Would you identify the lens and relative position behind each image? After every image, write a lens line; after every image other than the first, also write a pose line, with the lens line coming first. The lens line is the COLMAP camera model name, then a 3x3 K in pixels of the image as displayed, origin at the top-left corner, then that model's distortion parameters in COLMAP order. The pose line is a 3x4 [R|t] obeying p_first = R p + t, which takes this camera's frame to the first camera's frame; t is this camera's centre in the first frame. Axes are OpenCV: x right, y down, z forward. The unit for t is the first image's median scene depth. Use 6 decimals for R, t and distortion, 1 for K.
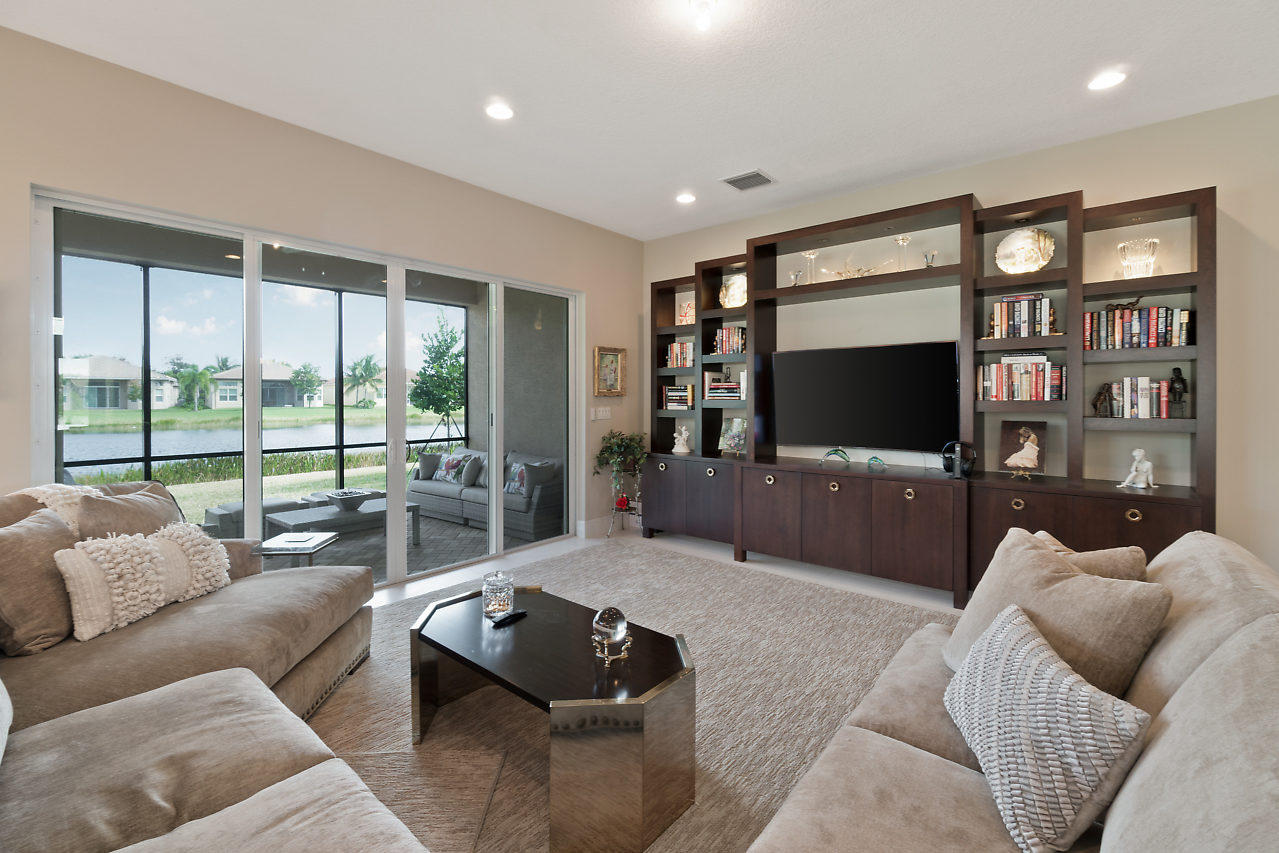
lens RADIAL K [[560.6, 0, 643.9], [0, 560.6, 392.6], [0, 0, 1]] dist [-0.000370, -0.000008]
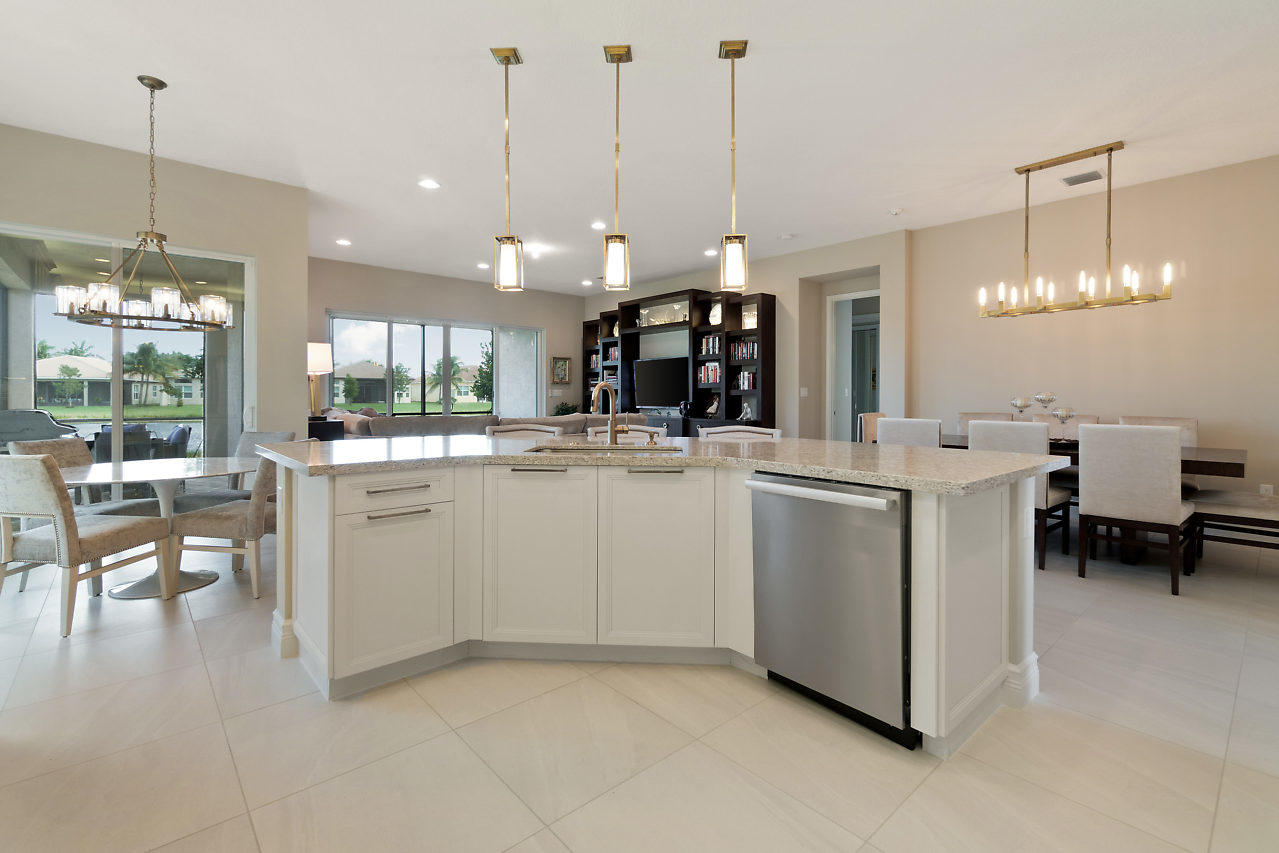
lens RADIAL K [[560.6, 0, 643.9], [0, 560.6, 392.6], [0, 0, 1]] dist [-0.000370, -0.000008]
pose [[0.992156, -0.000144, -0.125006, 0.491963], [0.000592, 0.999994, 0.003544, 0.032410], [0.125005, -0.003590, 0.992150, -0.888330]]
